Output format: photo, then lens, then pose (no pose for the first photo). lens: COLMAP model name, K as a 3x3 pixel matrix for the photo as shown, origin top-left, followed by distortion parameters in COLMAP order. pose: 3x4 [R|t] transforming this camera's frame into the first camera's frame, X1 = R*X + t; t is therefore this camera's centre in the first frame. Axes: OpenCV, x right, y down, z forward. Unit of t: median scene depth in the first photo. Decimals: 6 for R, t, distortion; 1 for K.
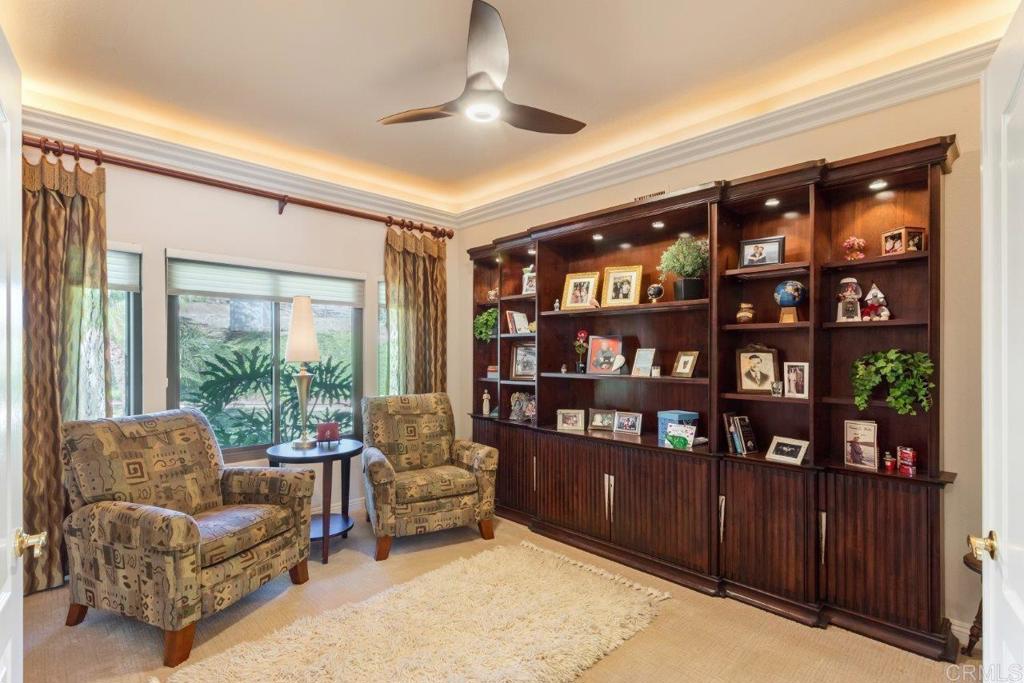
lens RADIAL K [[481.6, 0, 506.9], [0, 481.6, 351.0], [0, 0, 1]] dist [-0.004725, 0.000480]
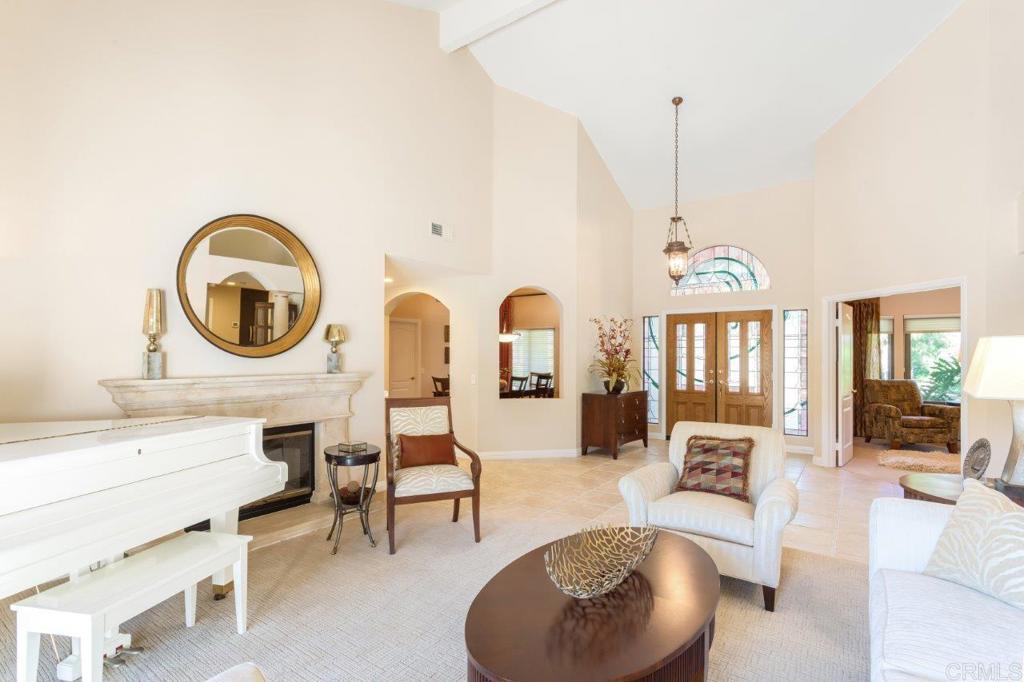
lens RADIAL K [[490.6, 0, 507.5], [0, 490.6, 356.1], [0, 0, 1]] dist [0.001335, -0.000308]
pose [[0.164331, 0.002742, -0.986401, 1.140777], [0.001991, 0.999993, 0.003111, -0.012308], [0.986403, -0.002476, 0.164325, -1.123261]]
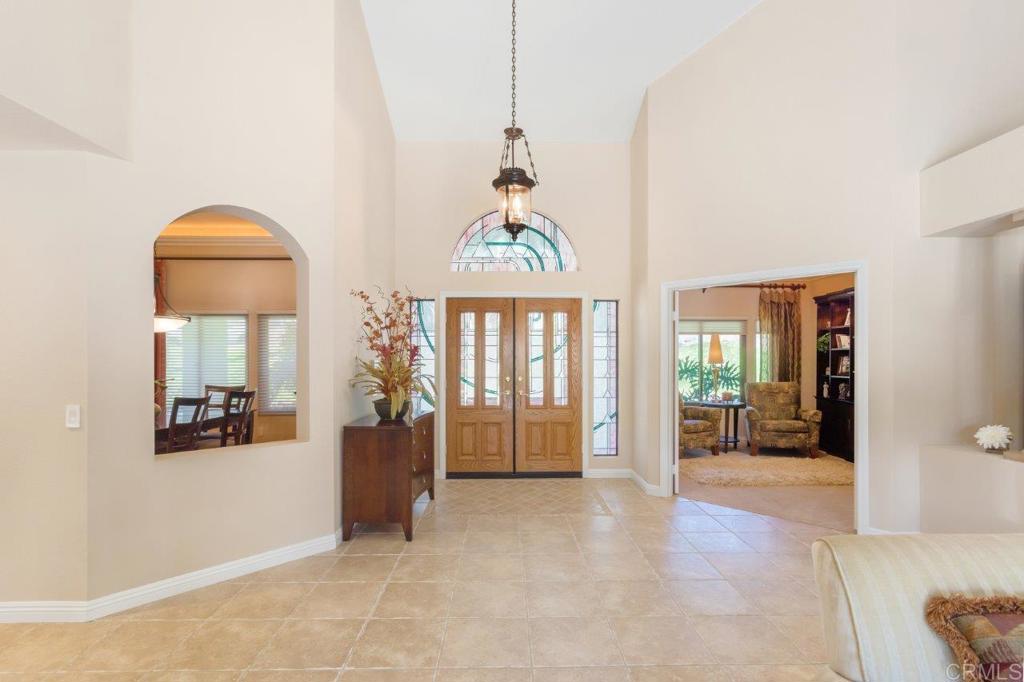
lens RADIAL K [[490.6, 0, 508.1], [0, 490.6, 360.8], [0, 0, 1]] dist [0.001335, -0.000308]
pose [[0.722873, 0.004187, -0.690968, 0.357134], [0.001394, 0.999971, 0.007518, -0.006291], [0.690979, -0.006397, 0.722846, -1.036775]]
